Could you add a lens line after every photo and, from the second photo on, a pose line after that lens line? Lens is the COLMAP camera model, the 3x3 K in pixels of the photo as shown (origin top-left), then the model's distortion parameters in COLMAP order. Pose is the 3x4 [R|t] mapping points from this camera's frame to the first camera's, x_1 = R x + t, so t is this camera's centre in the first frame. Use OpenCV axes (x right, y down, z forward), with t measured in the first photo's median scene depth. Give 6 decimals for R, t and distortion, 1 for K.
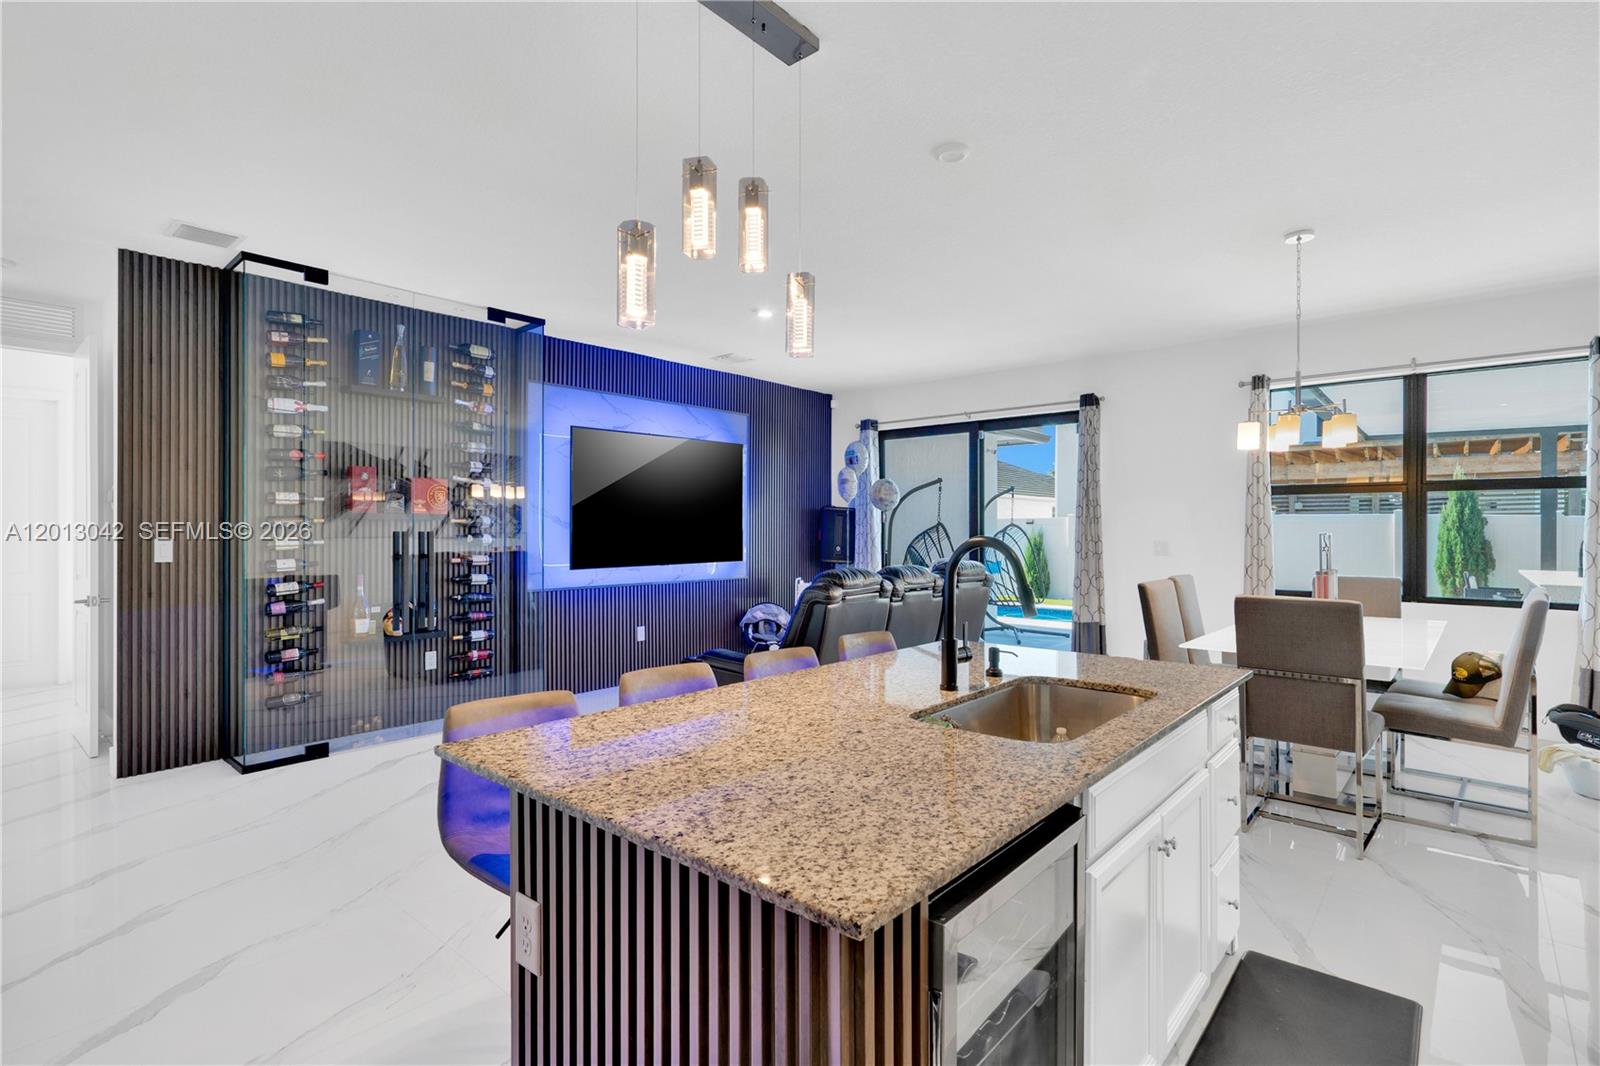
lens RADIAL K [[773.1, 0, 828.6], [0, 773.1, 528.4], [0, 0, 1]] dist [-0.017073, 0.003274]
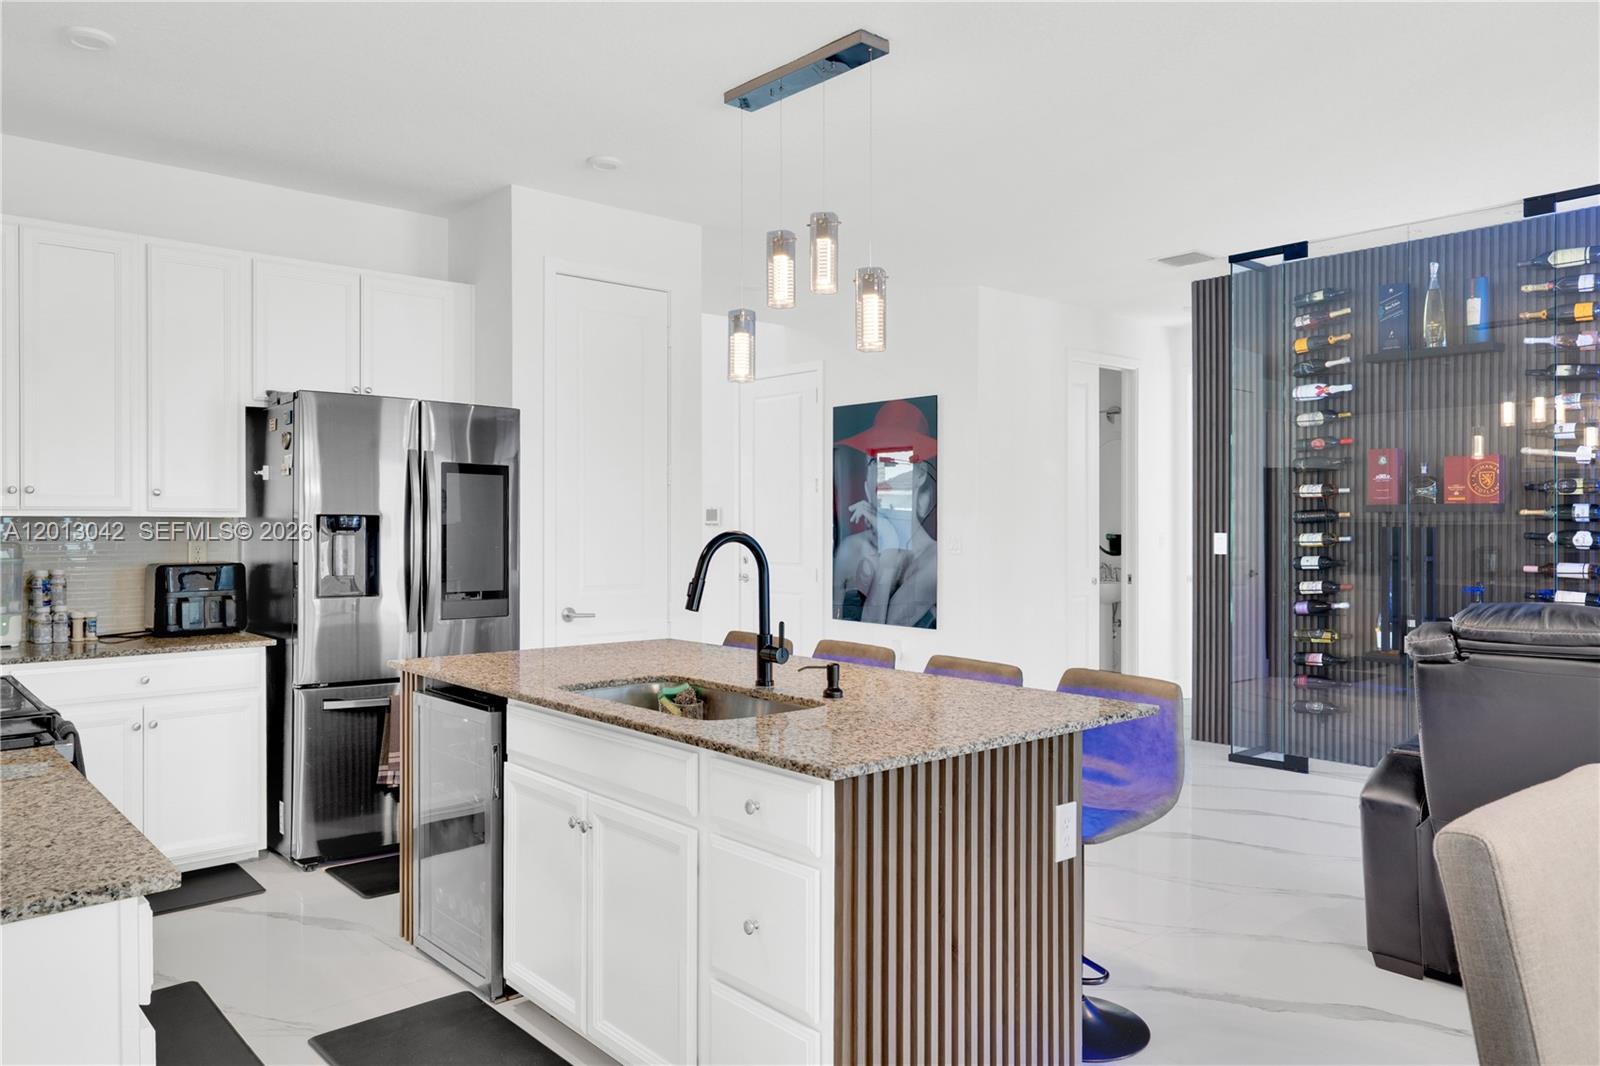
lens RADIAL K [[1104.7, 0, 774.5], [0, 1104.7, 527.3], [0, 0, 1]] dist [-0.000702, 0.000301]
pose [[-0.181520, 0.003445, -0.983381, 0.706929], [0.002226, 0.999993, 0.003092, -0.000682], [0.983385, -0.001628, -0.181527, 0.576452]]
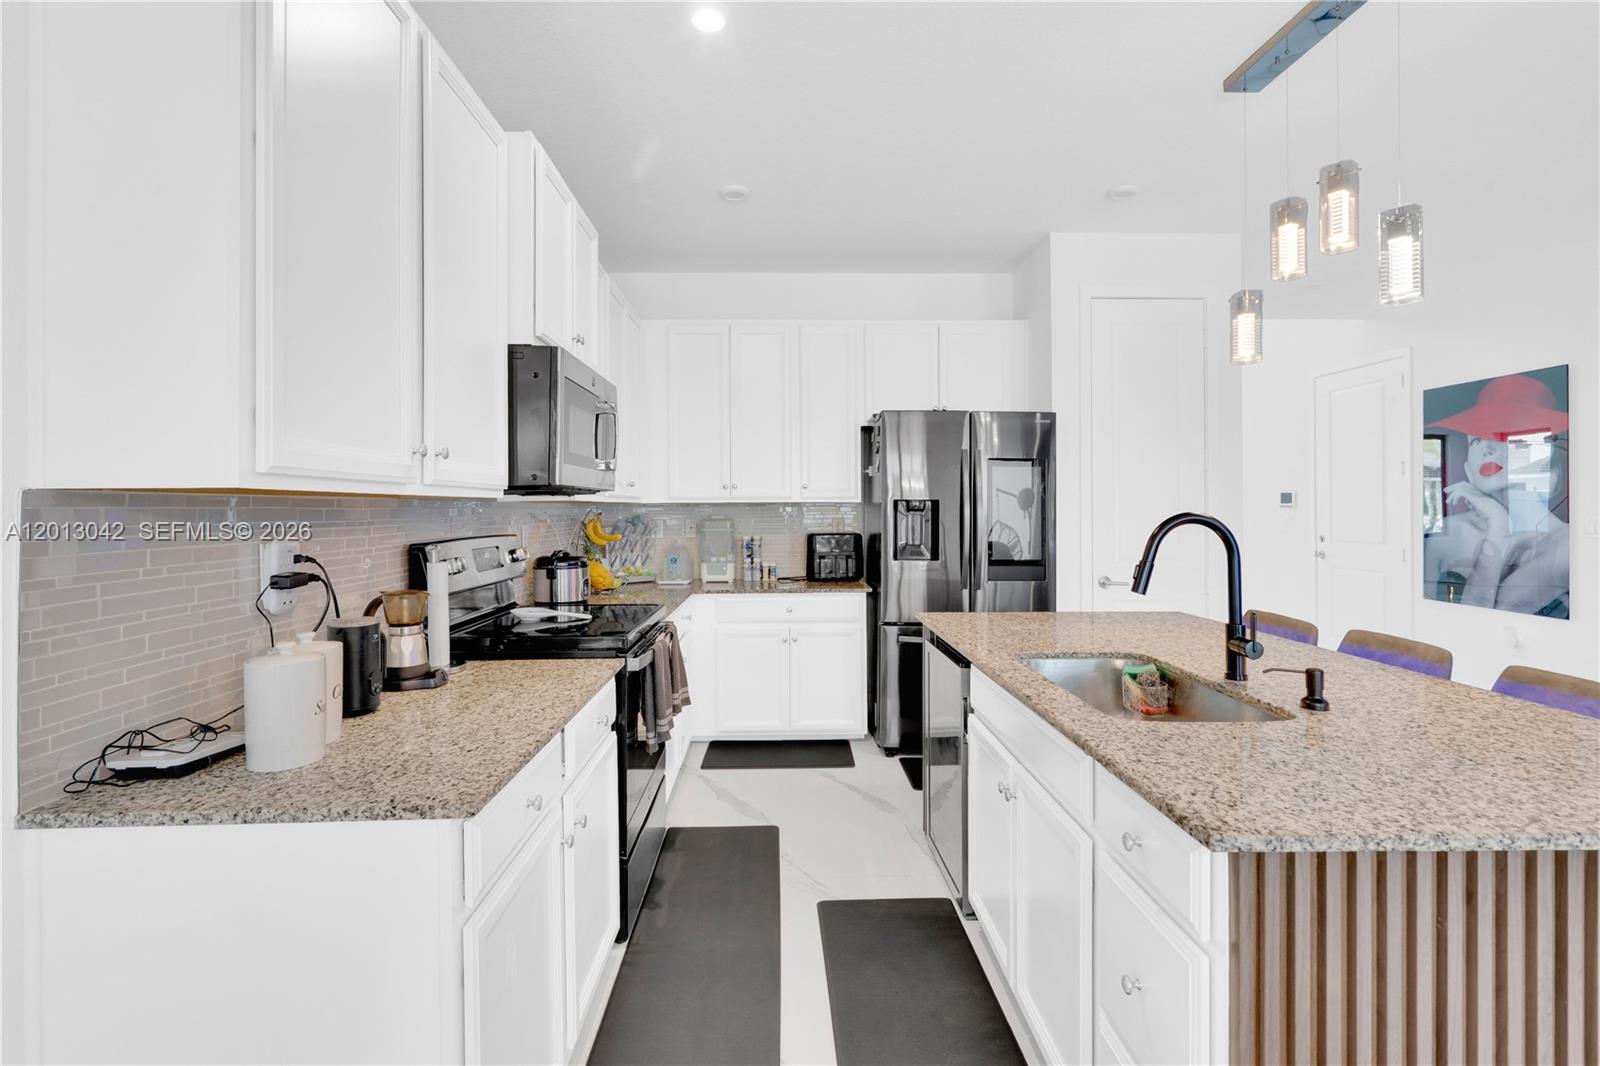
lens RADIAL K [[731.4, 0, 783.1], [0, 731.4, 505.5], [0, 0, 1]] dist [-0.004271, 0.002103]
pose [[-0.772740, 0.000555, -0.634722, 0.514229], [0.005029, 0.999974, -0.005248, 0.000718], [0.634702, -0.007248, -0.772723, 0.603415]]
